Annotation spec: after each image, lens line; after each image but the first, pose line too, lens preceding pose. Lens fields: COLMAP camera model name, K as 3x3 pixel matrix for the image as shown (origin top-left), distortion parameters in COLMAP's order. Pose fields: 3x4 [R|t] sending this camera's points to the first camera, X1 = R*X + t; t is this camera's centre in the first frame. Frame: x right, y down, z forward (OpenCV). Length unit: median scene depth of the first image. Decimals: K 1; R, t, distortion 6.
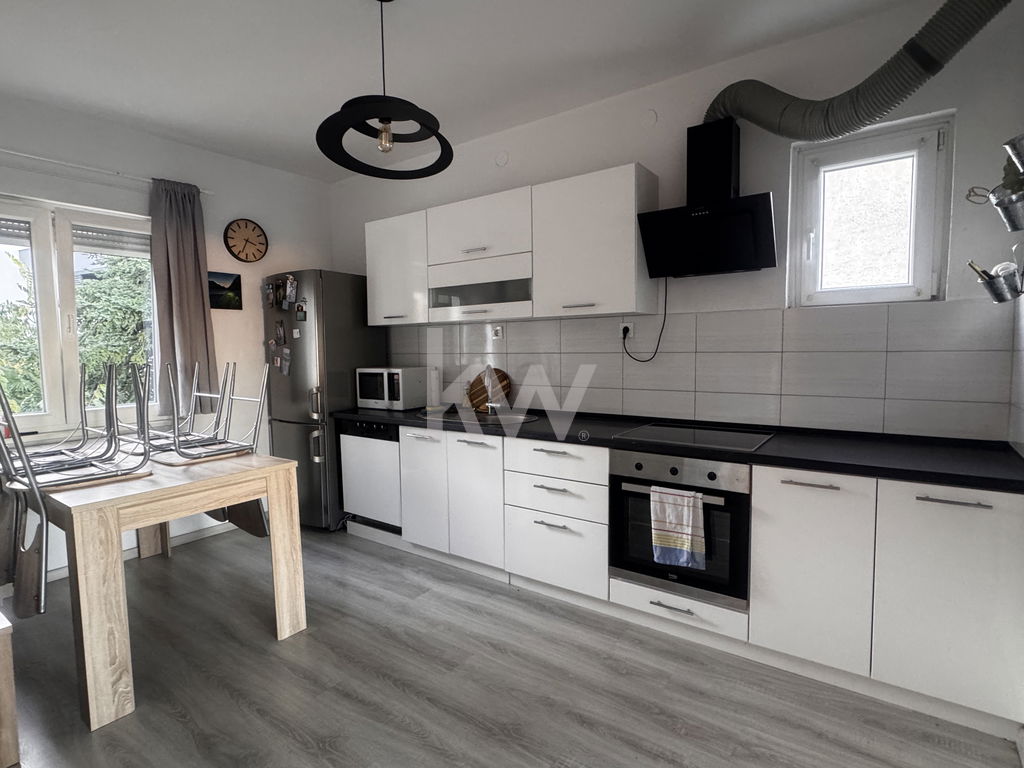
lens RADIAL K [[529.4, 0, 513.0], [0, 529.4, 385.8], [0, 0, 1]] dist [-0.005167, -0.000471]
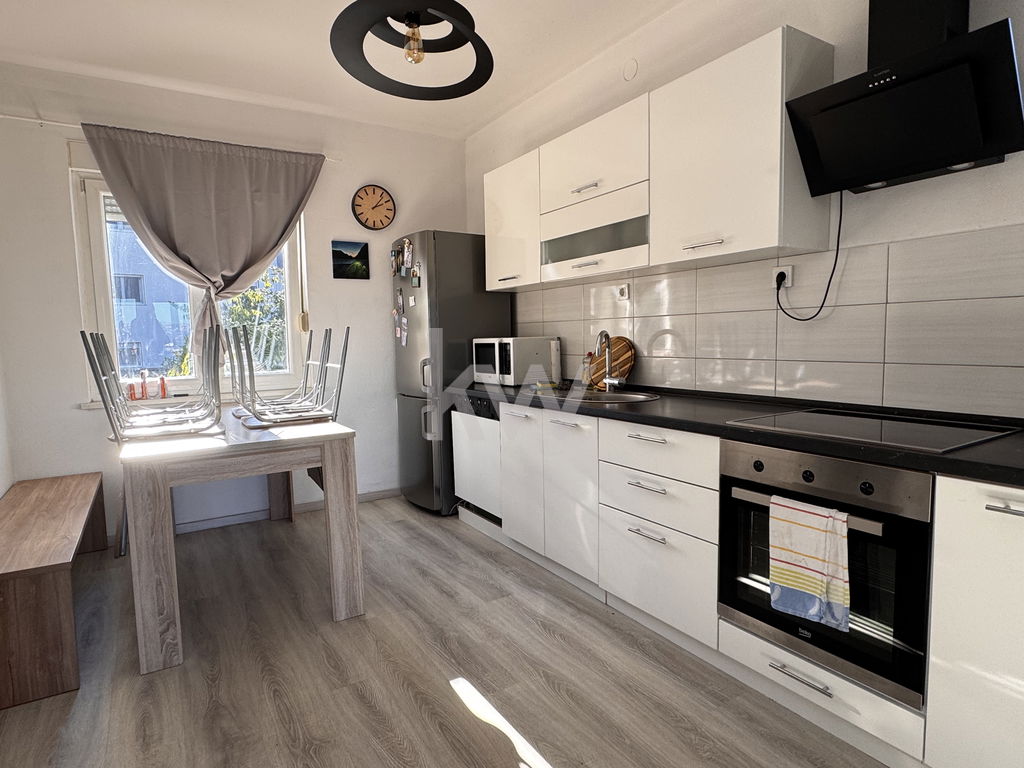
lens RADIAL K [[579.0, 0, 512.0], [0, 579.0, 384.0], [0, 0, 1]] dist [0.001256, -0.000836]
pose [[0.922132, 0.023960, -0.386134, 0.197103], [-0.017331, 0.999637, 0.020642, 0.030430], [0.386488, -0.012343, 0.922212, 0.154206]]
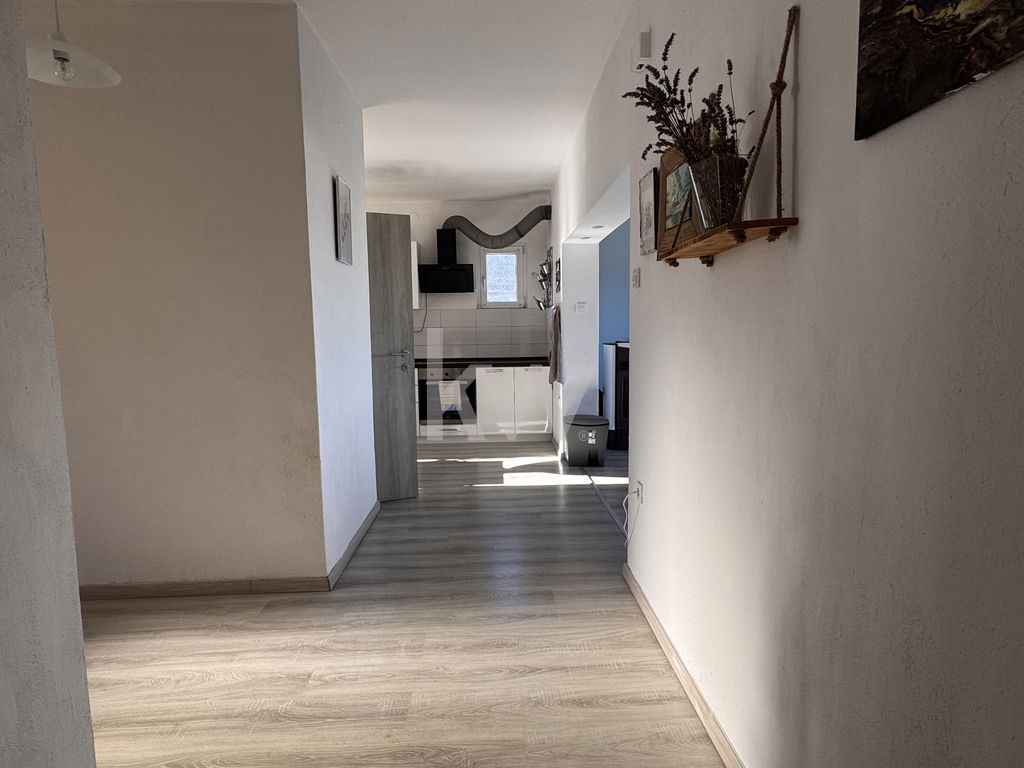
lens RADIAL K [[579.0, 0, 512.0], [0, 579.0, 384.0], [0, 0, 1]] dist [0.001256, -0.000836]
pose [[0.782559, -0.060952, 0.619586, -0.942057], [0.052561, 0.998111, 0.031802, 0.111557], [-0.620354, 0.007679, 0.784284, -1.090741]]
